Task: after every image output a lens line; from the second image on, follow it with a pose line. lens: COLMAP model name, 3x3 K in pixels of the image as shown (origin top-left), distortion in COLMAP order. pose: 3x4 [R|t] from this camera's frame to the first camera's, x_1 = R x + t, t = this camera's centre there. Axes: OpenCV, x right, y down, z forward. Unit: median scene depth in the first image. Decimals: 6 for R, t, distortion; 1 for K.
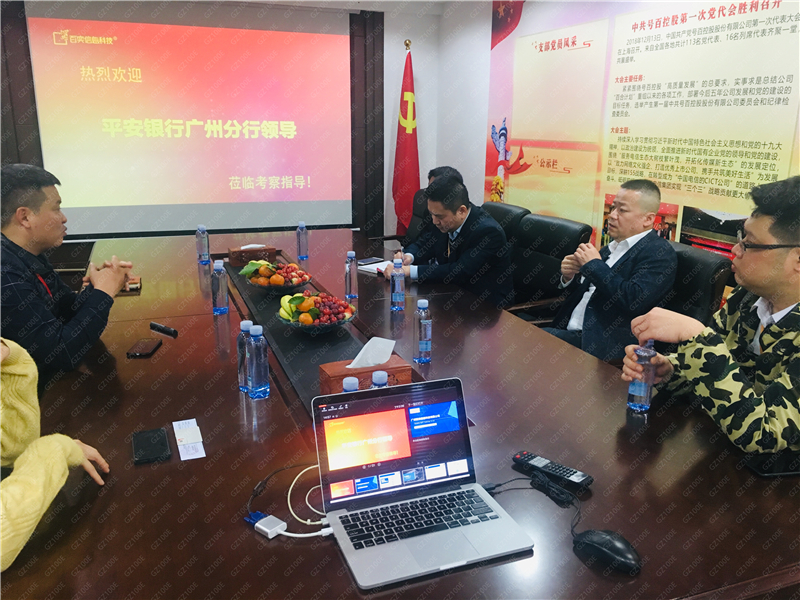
lens RADIAL K [[673.9, 0, 400.0], [0, 673.9, 300.0], [0, 0, 1]] dist [0.087232, -0.107207]
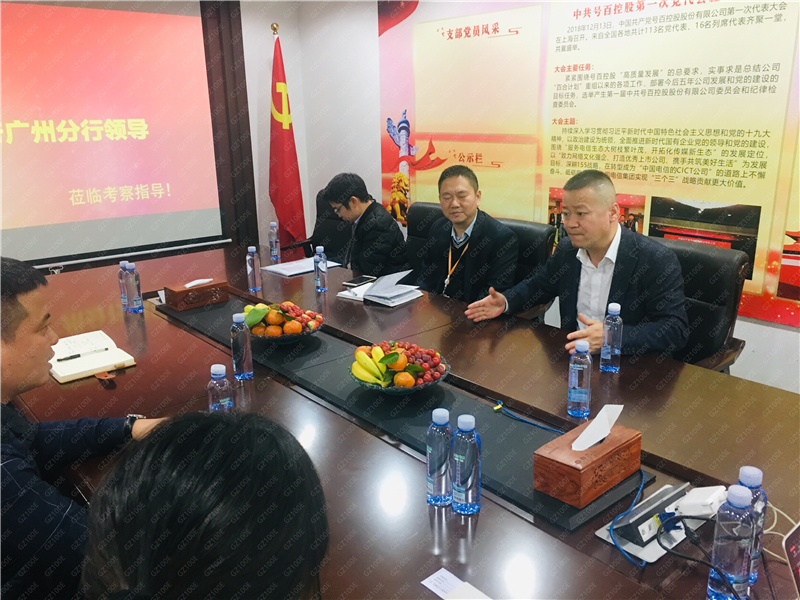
lens RADIAL K [[673.9, 0, 400.0], [0, 673.9, 300.0], [0, 0, 1]] dist [0.087232, -0.107207]
pose [[0.940746, -0.115251, 0.318925, -0.237633], [0.109751, 0.993335, 0.035227, -0.057170], [-0.320860, 0.001863, 0.947125, 0.161550]]
